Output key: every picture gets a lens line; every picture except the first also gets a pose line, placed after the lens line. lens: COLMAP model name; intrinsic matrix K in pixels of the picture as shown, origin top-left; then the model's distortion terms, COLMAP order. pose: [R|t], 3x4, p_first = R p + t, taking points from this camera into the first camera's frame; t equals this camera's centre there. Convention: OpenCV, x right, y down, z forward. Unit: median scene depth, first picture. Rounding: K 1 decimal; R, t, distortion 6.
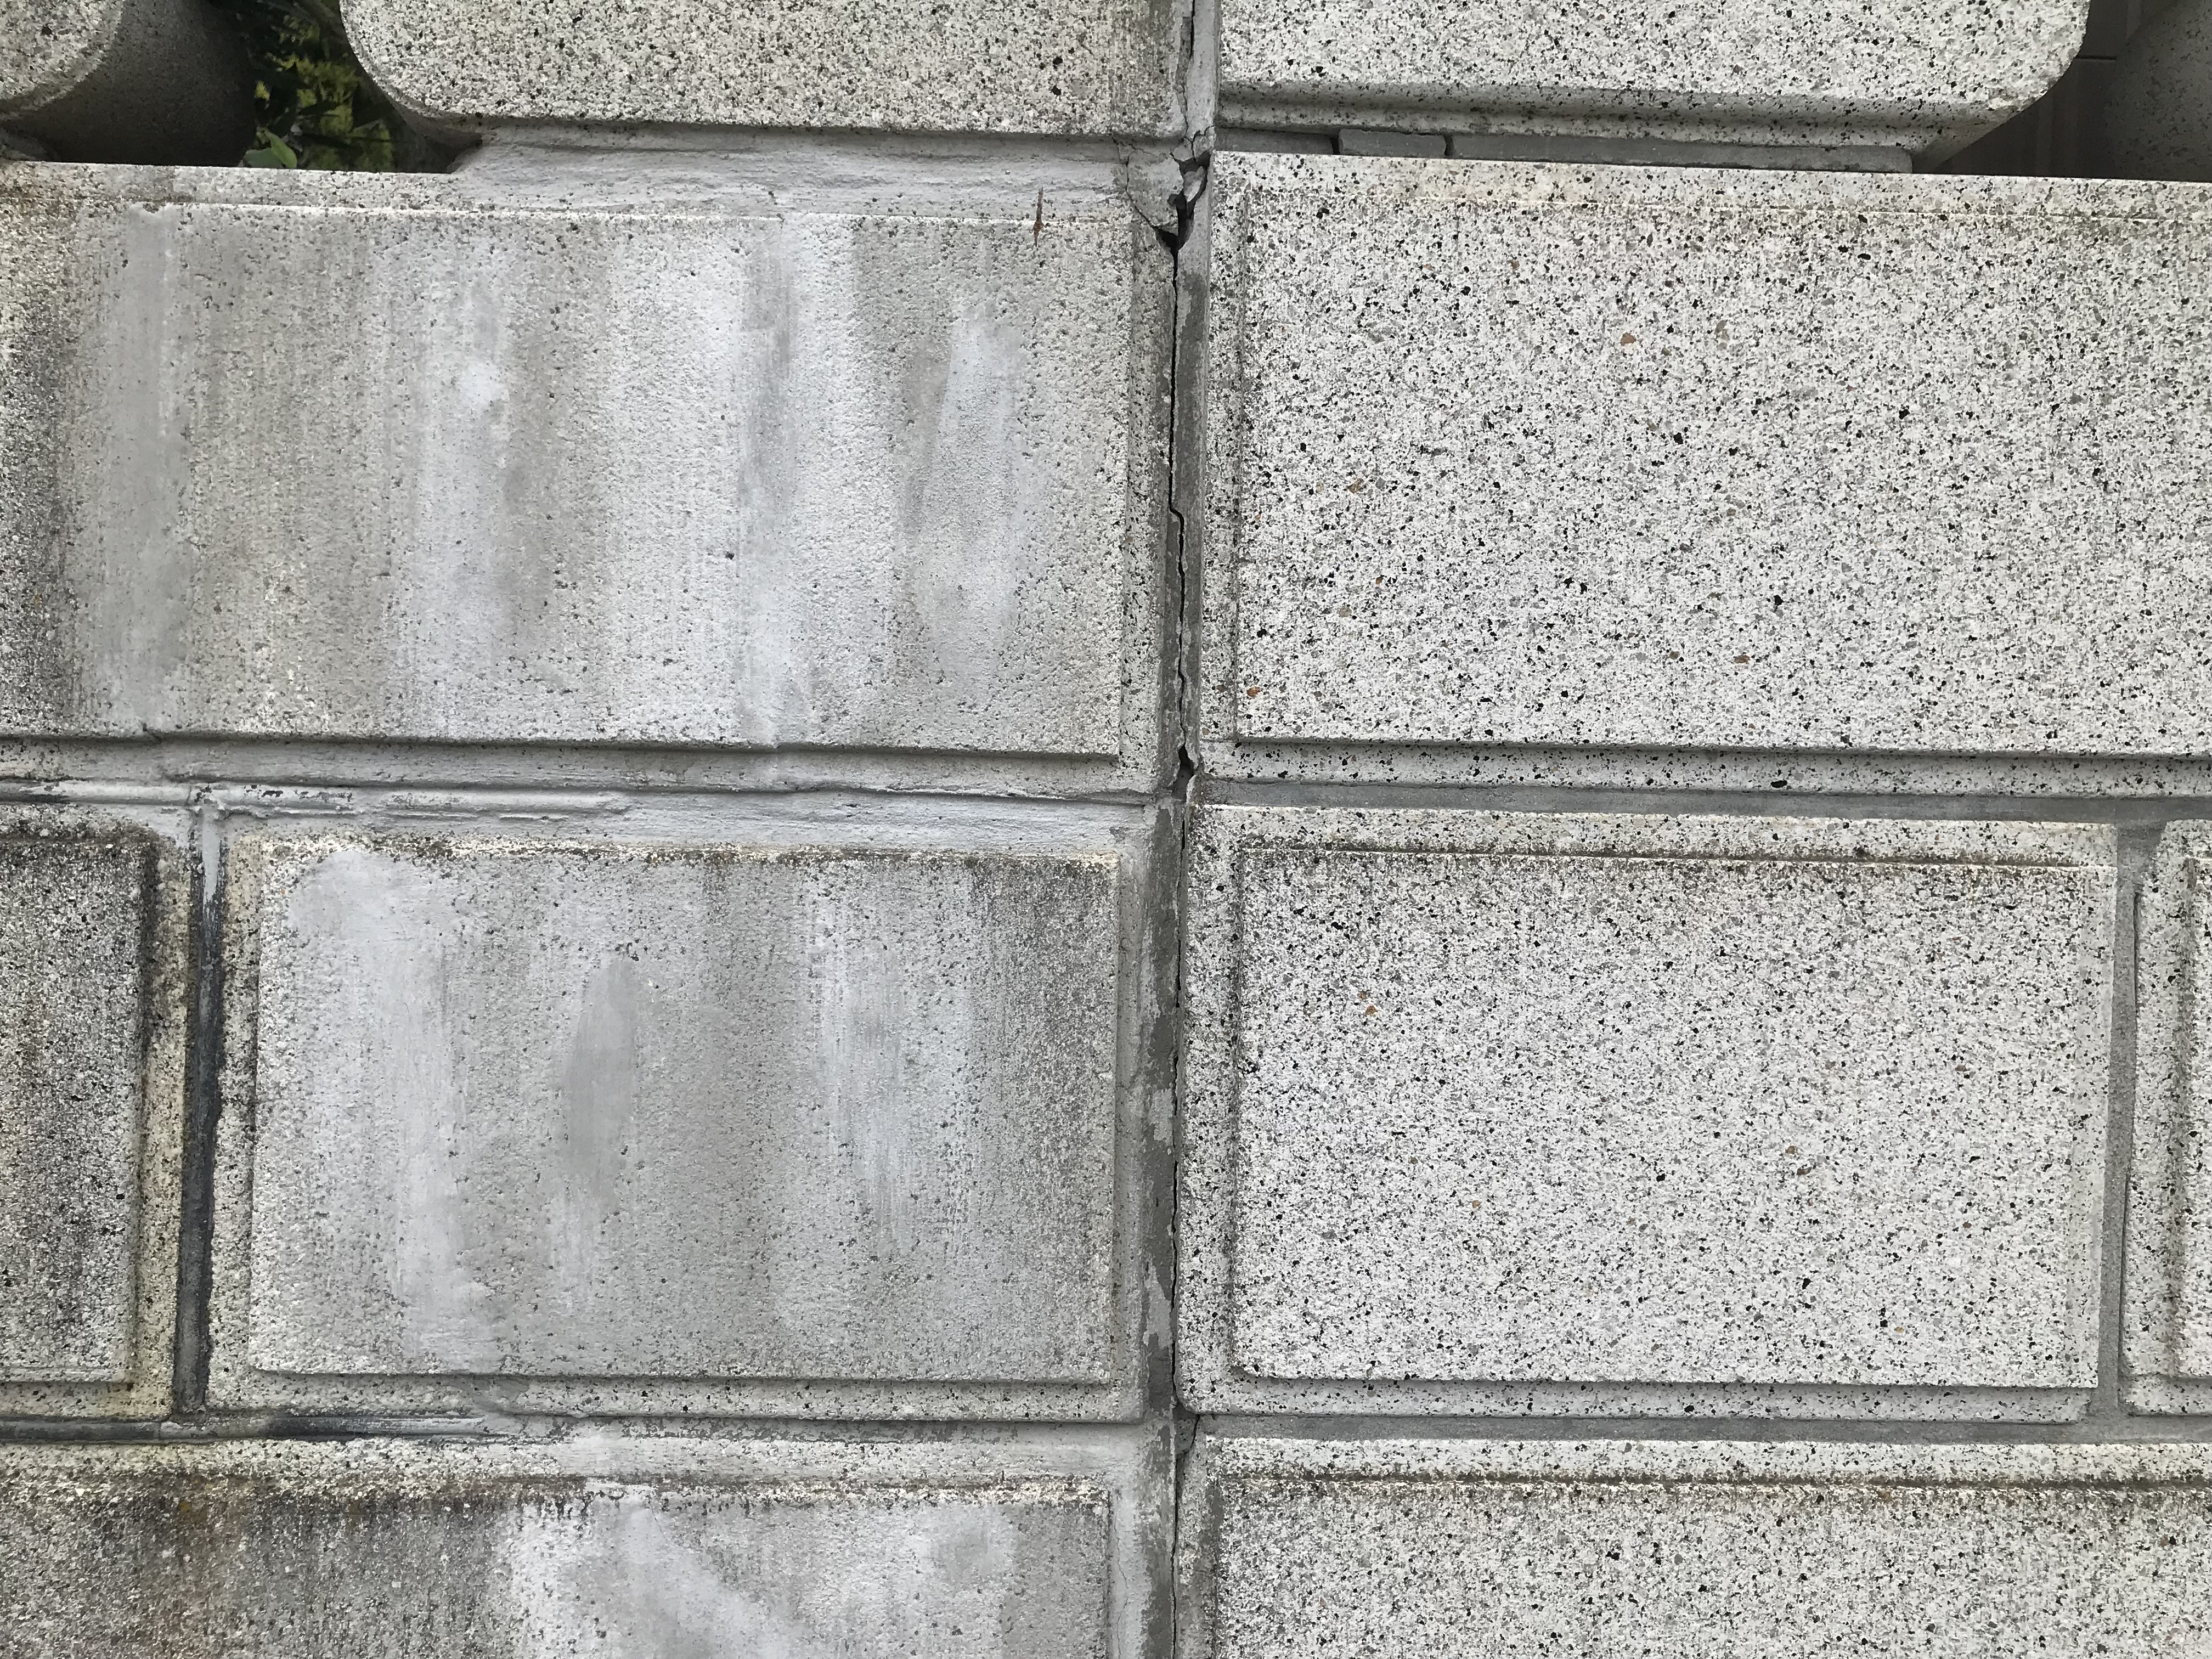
lens RADIAL K [[1838.4, 0, 1095.3], [0, 1838.4, 817.3], [0, 0, 1]] dist [0.050139, -0.000375]
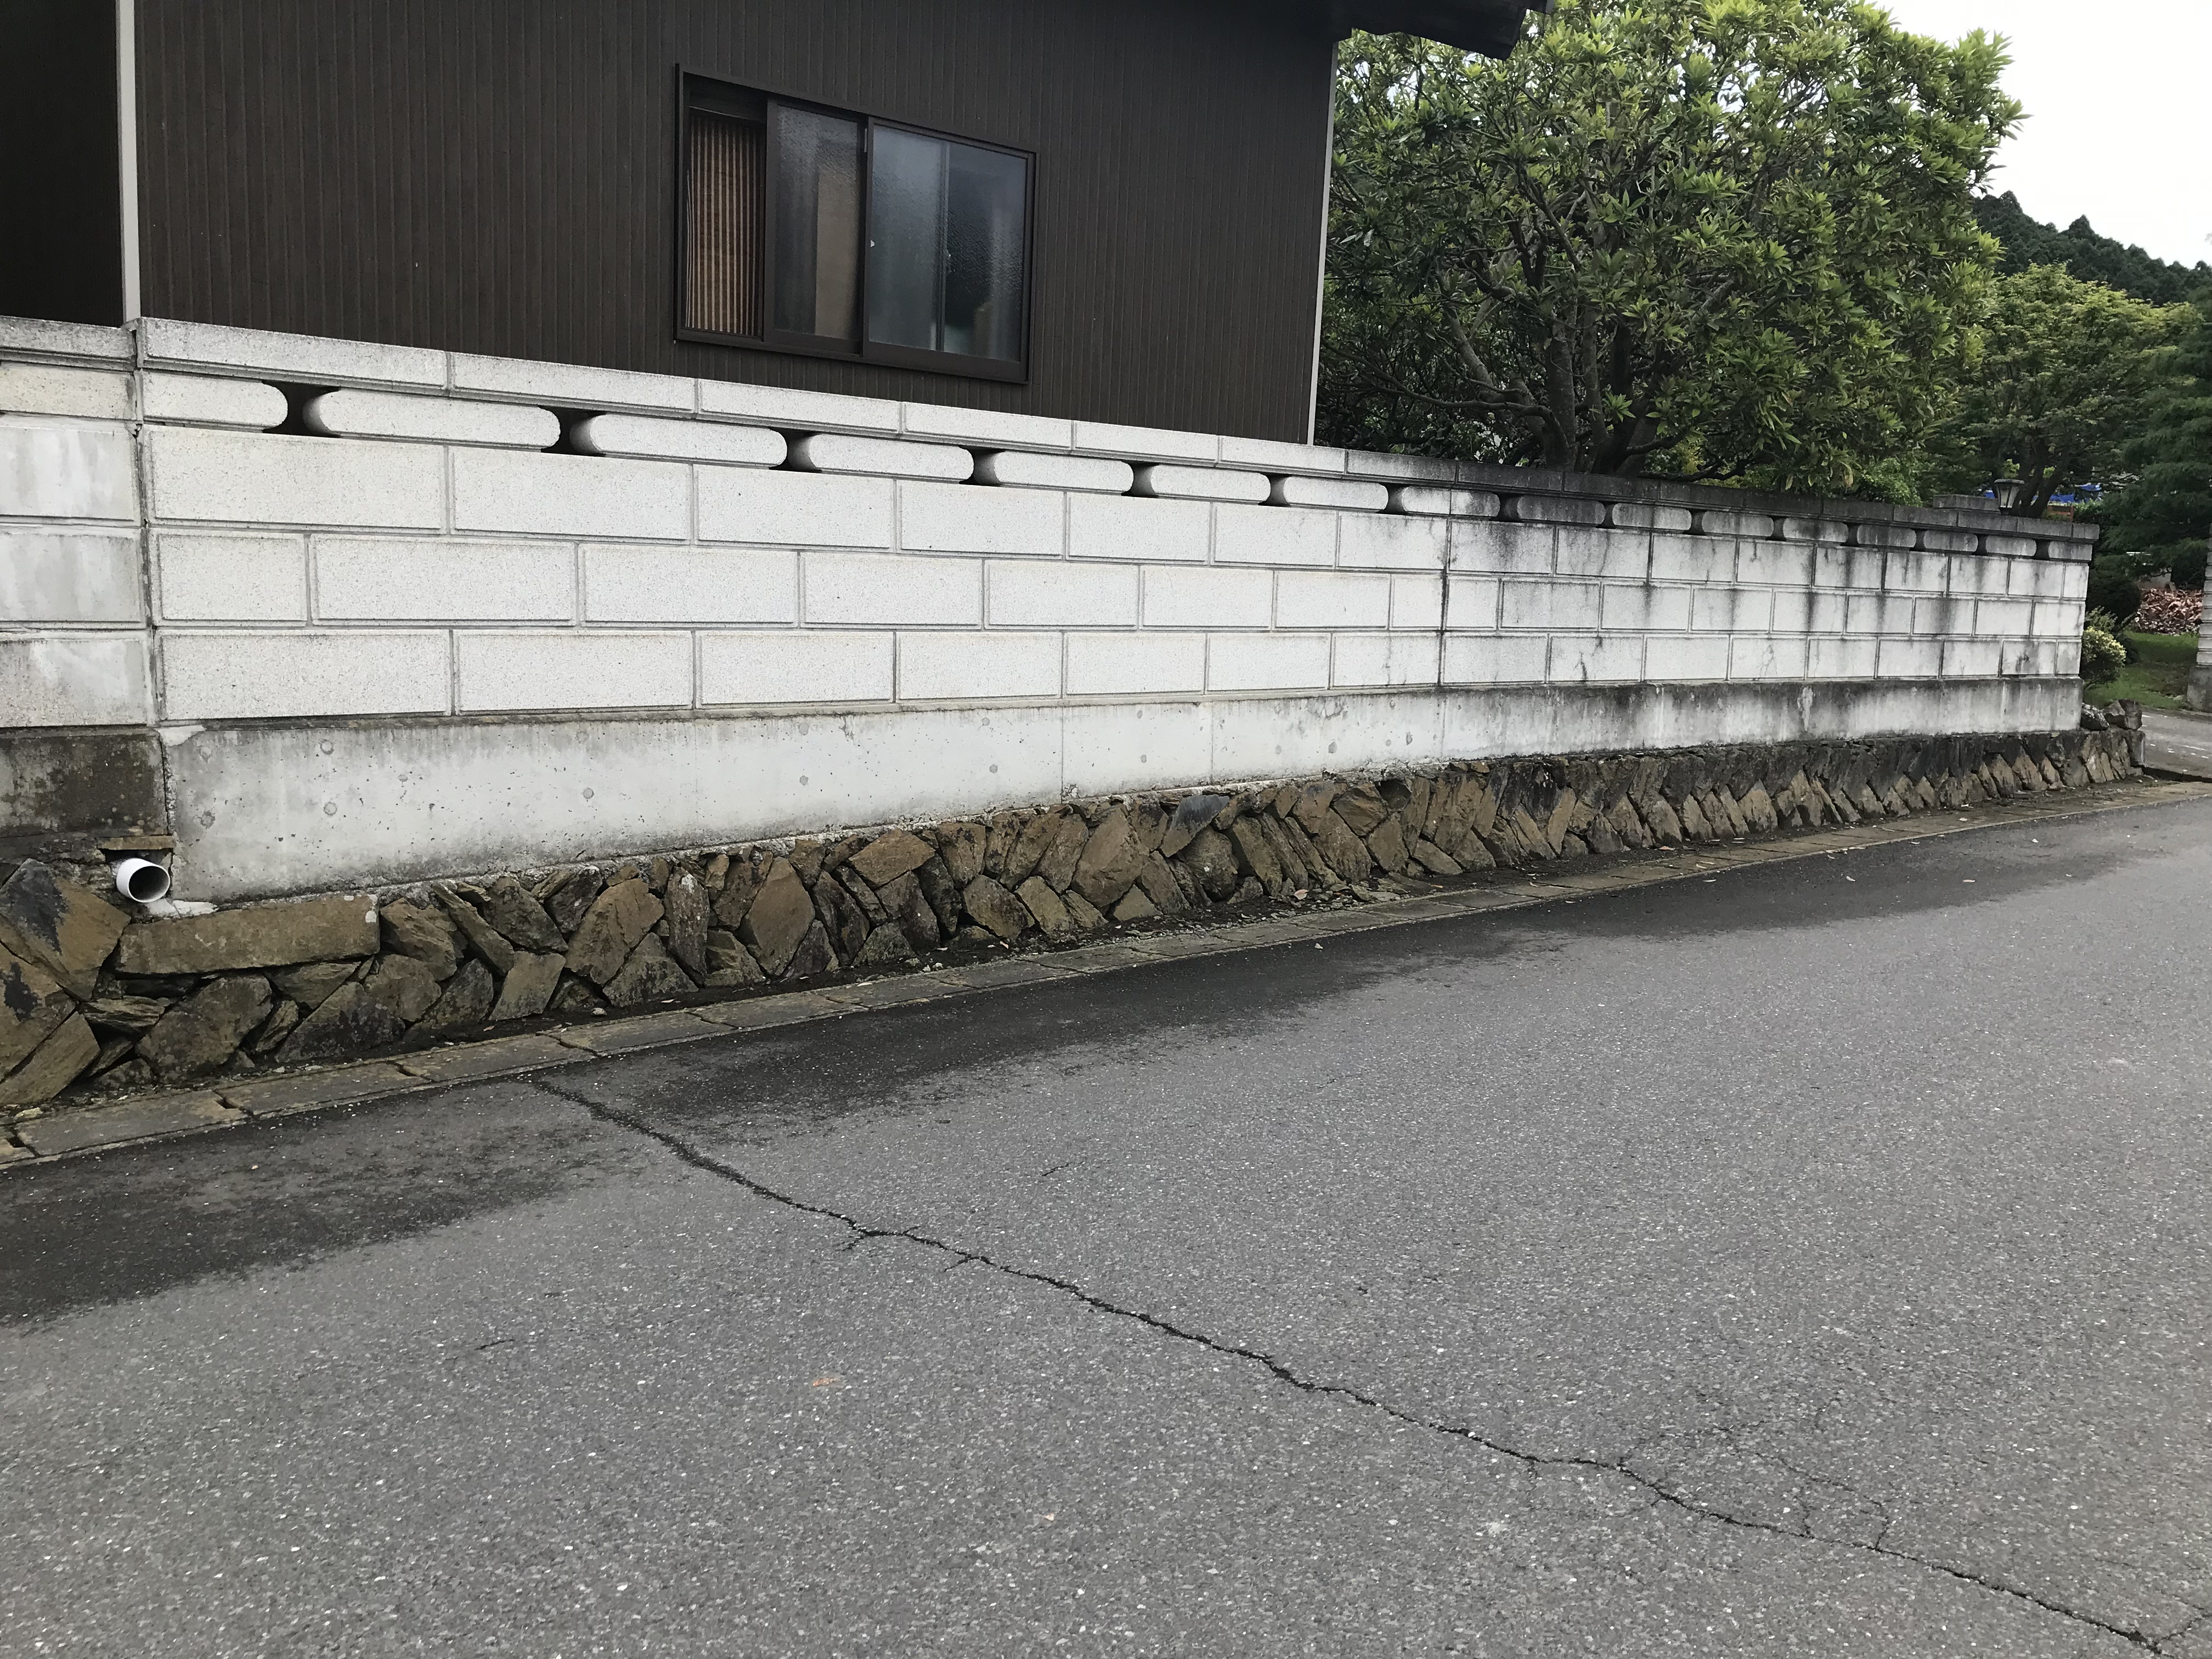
lens RADIAL K [[1838.4, 0, 1095.3], [0, 1838.4, 817.3], [0, 0, 1]] dist [0.050139, -0.000375]
pose [[0.768824, -0.087082, 0.633503, -1.569698], [0.031792, 0.994664, 0.098144, 0.450817], [-0.638669, -0.055315, 0.767491, -5.971877]]
